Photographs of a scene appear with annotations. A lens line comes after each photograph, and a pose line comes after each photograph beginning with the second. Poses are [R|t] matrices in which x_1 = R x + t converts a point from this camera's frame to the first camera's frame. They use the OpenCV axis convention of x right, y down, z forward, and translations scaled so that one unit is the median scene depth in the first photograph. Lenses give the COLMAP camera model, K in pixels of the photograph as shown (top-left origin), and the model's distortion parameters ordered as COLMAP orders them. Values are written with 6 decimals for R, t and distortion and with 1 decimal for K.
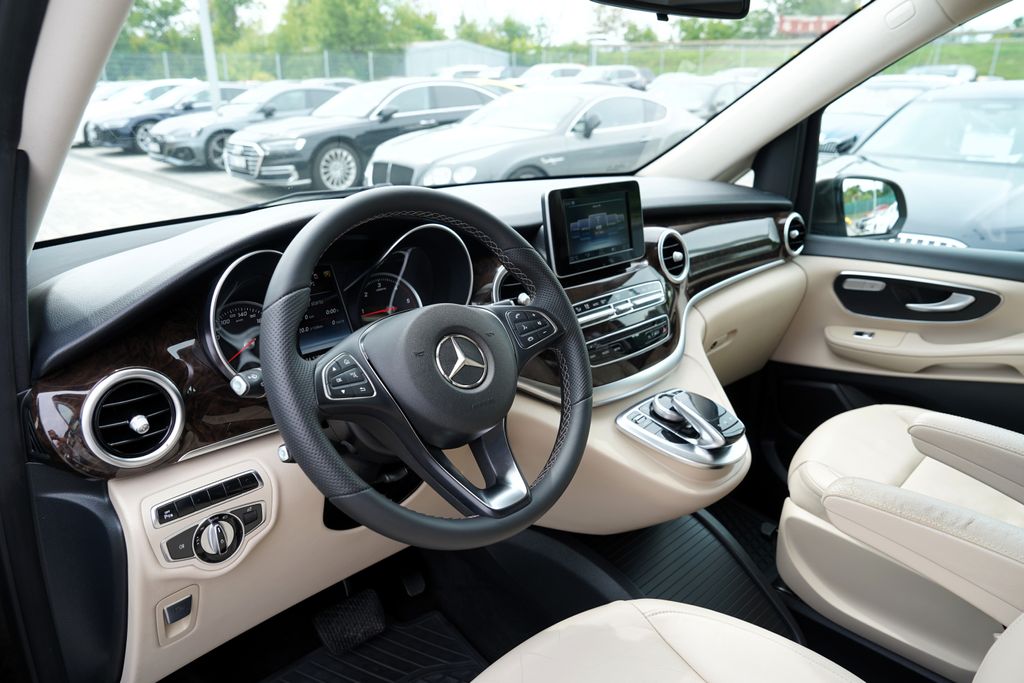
lens RADIAL K [[699.9, 0, 513.3], [0, 699.9, 337.4], [0, 0, 1]] dist [-0.113761, 0.081761]
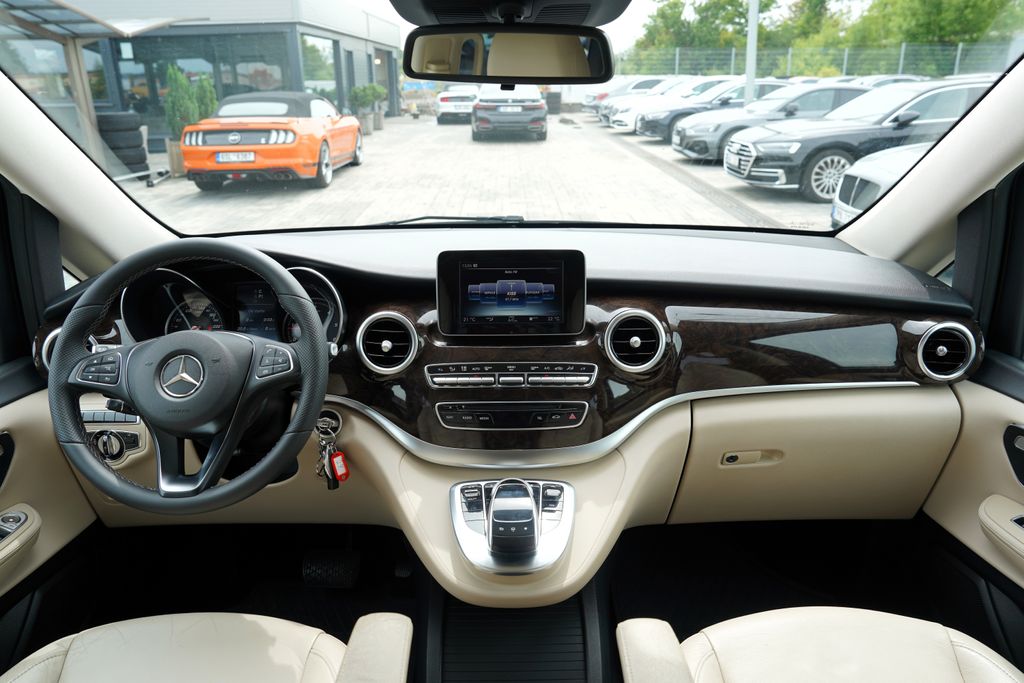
lens RADIAL K [[699.9, 0, 513.3], [0, 699.9, 337.4], [0, 0, 1]] dist [-0.113761, 0.081761]
pose [[0.724530, 0.223042, -0.652157, 0.089537], [-0.216773, 0.971918, 0.091573, -0.021732], [0.654267, 0.075023, 0.752533, 0.030762]]
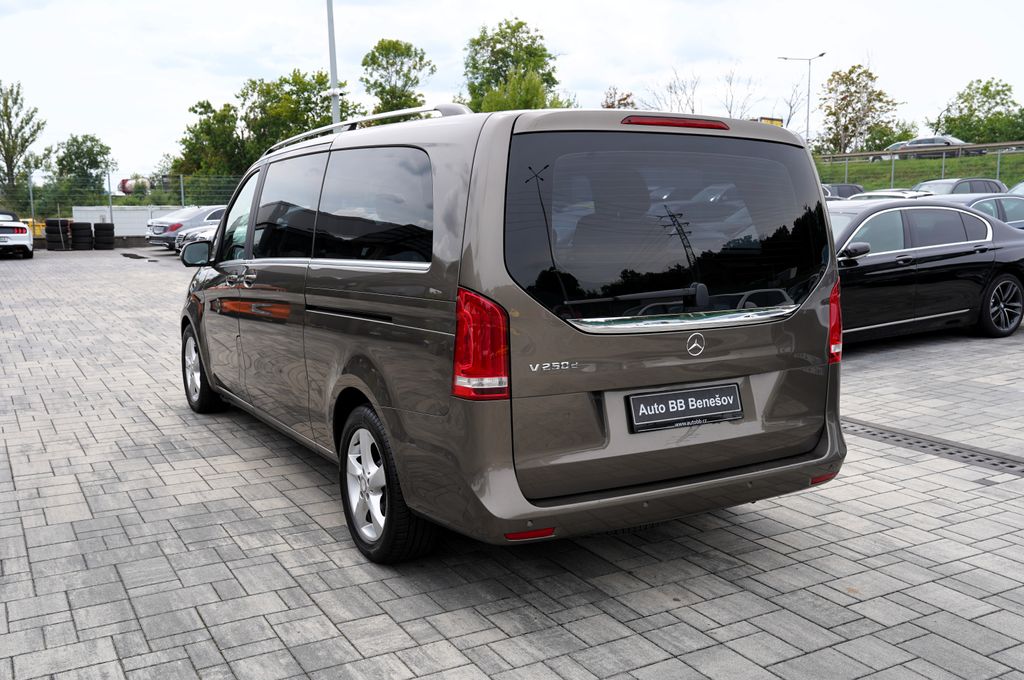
lens RADIAL K [[947.3, 0, 512.0], [0, 947.3, 340.0], [0, 0, 1]] dist [0.000055, 0.051189]
pose [[0.968502, 0.017207, -0.248410, 0.323819], [-0.068983, 0.977104, -0.201271, 0.193459], [0.239259, 0.212068, 0.947514, -0.527636]]
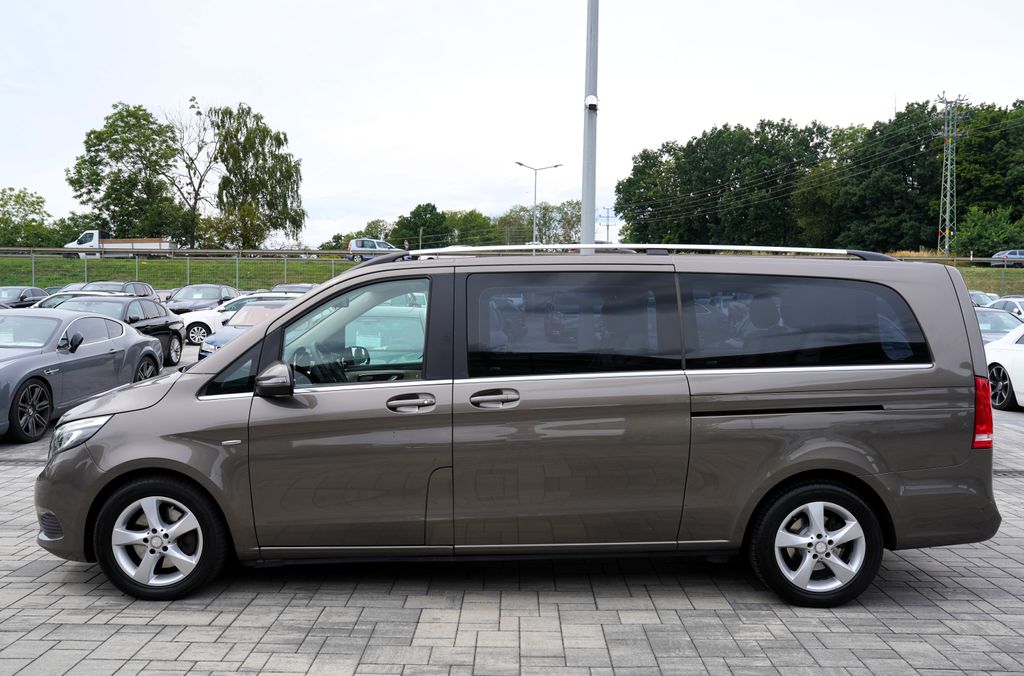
lens RADIAL K [[855.6, 0, 512.0], [0, 855.6, 338.0], [0, 0, 1]] dist [-0.083304, 0.121546]
pose [[0.700294, -0.030877, 0.713187, -0.301370], [0.241863, 0.950236, -0.196350, 0.115650], [-0.671633, 0.309996, 0.672913, -0.358951]]
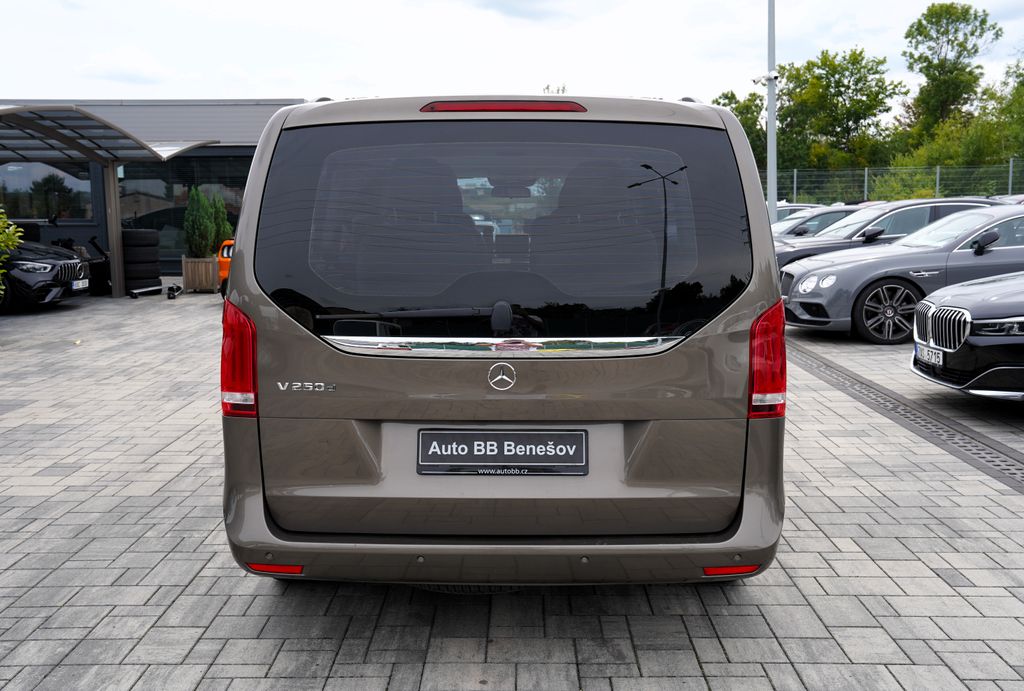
lens RADIAL K [[1038.3, 0, 512.0], [0, 1038.3, 345.5], [0, 0, 1]] dist [-0.015440, 0.172037]
pose [[0.711290, 0.073482, -0.699047, 0.541049], [-0.223987, 0.966370, -0.126327, 0.146247], [0.666255, 0.246433, 0.703829, -0.390314]]
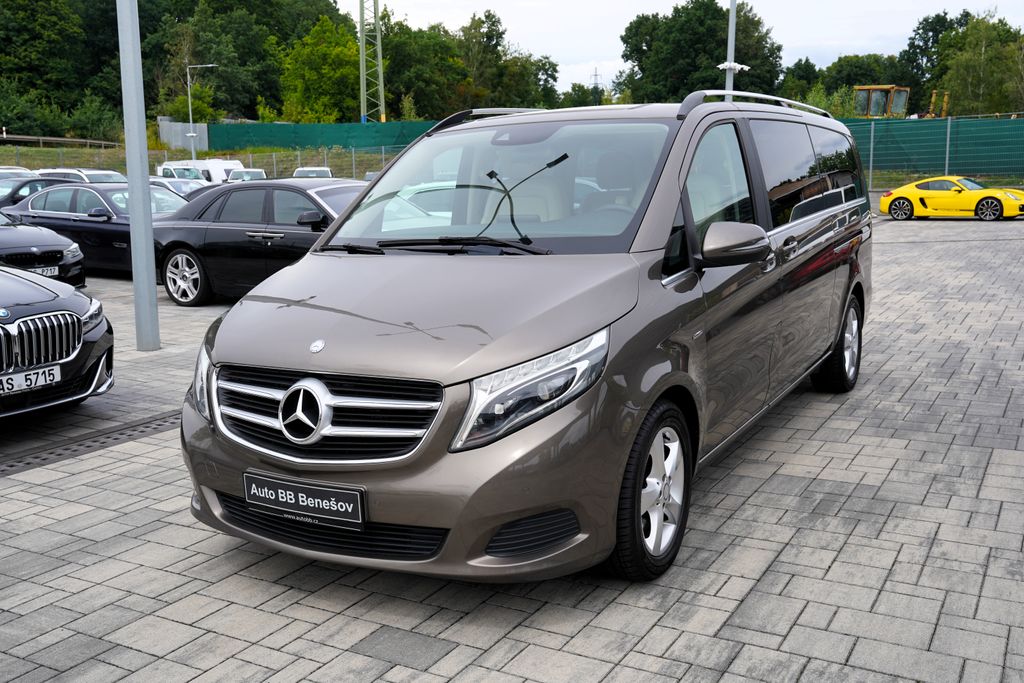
lens RADIAL K [[956.7, 0, 512.0], [0, 956.7, 341.5], [0, 0, 1]] dist [-0.017337, 0.104293]
pose [[-0.265274, -0.159572, 0.950877, -0.442623], [0.353076, 0.901628, 0.249808, -0.086842], [-0.897200, 0.401999, -0.182837, 0.227506]]
